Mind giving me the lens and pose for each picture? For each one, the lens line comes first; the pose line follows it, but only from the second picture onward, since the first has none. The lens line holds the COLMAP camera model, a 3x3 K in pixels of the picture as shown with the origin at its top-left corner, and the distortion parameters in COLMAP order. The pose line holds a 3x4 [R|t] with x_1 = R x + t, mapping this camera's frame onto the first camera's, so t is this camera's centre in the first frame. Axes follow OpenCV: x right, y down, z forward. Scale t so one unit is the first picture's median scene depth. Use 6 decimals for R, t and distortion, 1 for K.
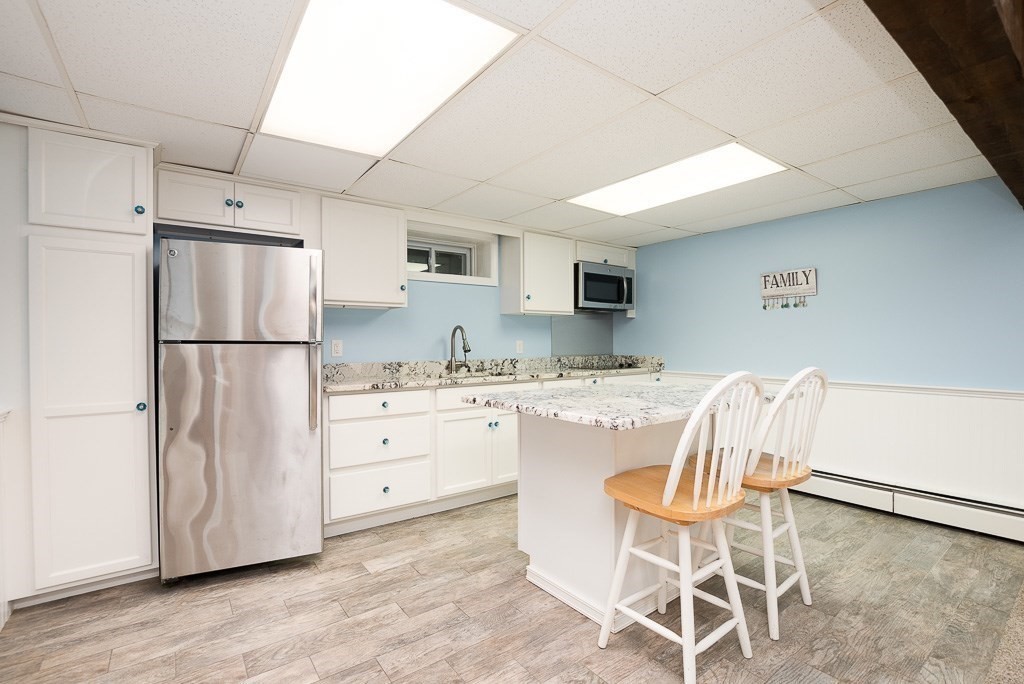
lens RADIAL K [[466.0, 0, 514.1], [0, 466.0, 340.7], [0, 0, 1]] dist [-0.030412, -0.000065]
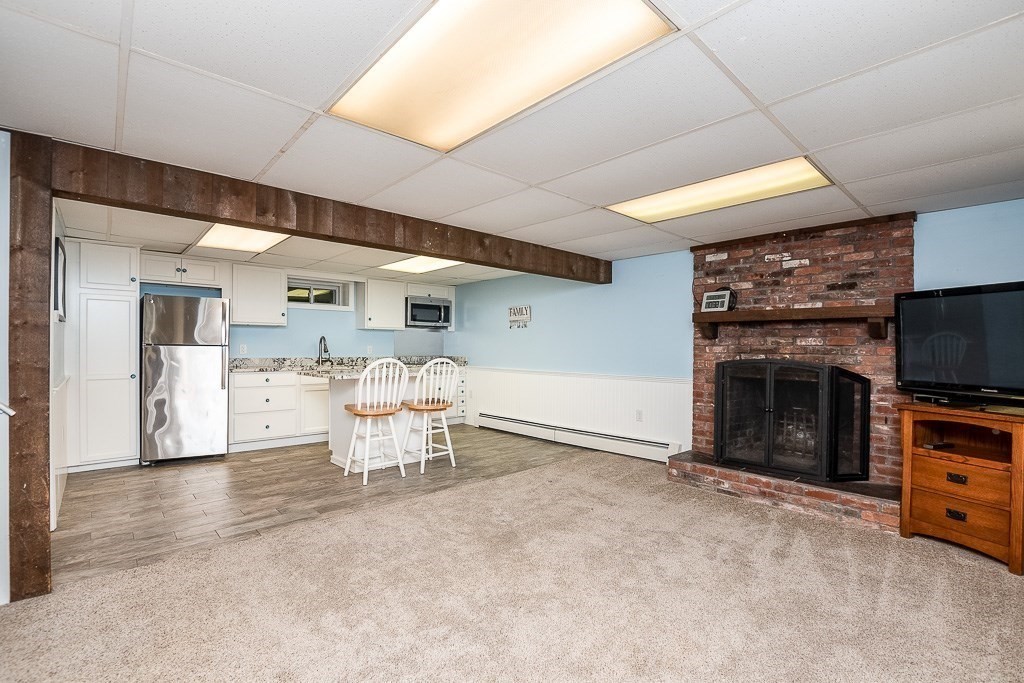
lens RADIAL K [[459.5, 0, 505.2], [0, 459.5, 345.8], [0, 0, 1]] dist [-0.020438, 0.000327]
pose [[0.995733, 0.008948, 0.091841, 0.395395], [-0.008731, 0.999958, -0.002767, 0.000265], [-0.091862, 0.001953, 0.995770, -0.711308]]
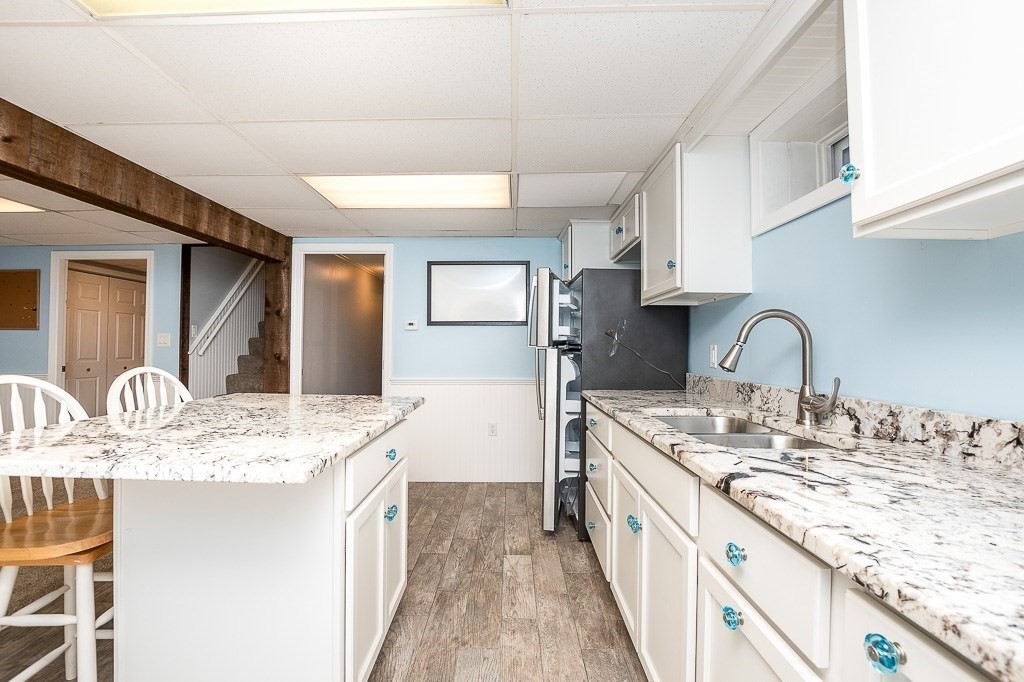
lens RADIAL K [[459.5, 0, 504.4], [0, 459.5, 344.1], [0, 0, 1]] dist [-0.020438, 0.000327]
pose [[-0.603862, -0.013447, -0.796976, 0.381326], [-0.013475, 0.999887, -0.006660, 0.005786], [0.796975, 0.006717, -0.603975, 1.111302]]
